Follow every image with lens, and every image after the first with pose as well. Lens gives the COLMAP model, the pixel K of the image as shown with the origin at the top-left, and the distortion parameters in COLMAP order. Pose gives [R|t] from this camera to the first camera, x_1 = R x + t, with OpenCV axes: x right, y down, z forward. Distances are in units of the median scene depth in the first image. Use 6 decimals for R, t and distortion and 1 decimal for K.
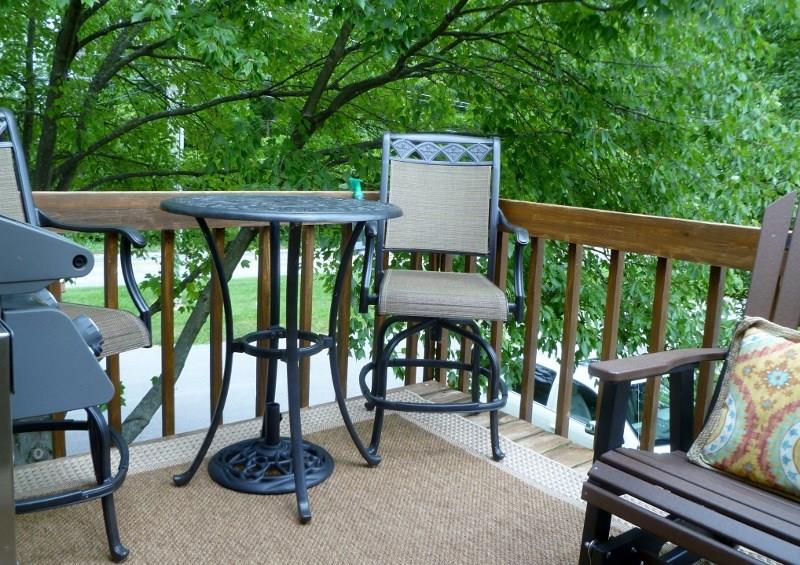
lens RADIAL K [[704.5, 0, 400.0], [0, 704.5, 282.5], [0, 0, 1]] dist [-0.128190, 0.105063]
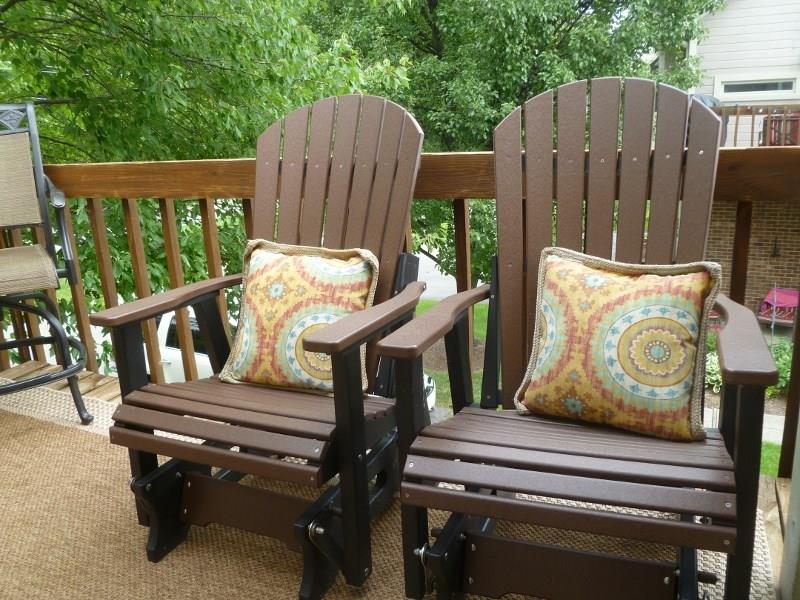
lens RADIAL K [[659.4, 0, 400.0], [0, 659.4, 300.0], [0, 0, 1]] dist [-0.064975, -0.003659]
pose [[0.879861, -0.210798, 0.425922, 0.206948], [0.167970, 0.976335, 0.136220, 0.033047], [-0.444558, -0.048313, 0.894446, -0.038178]]
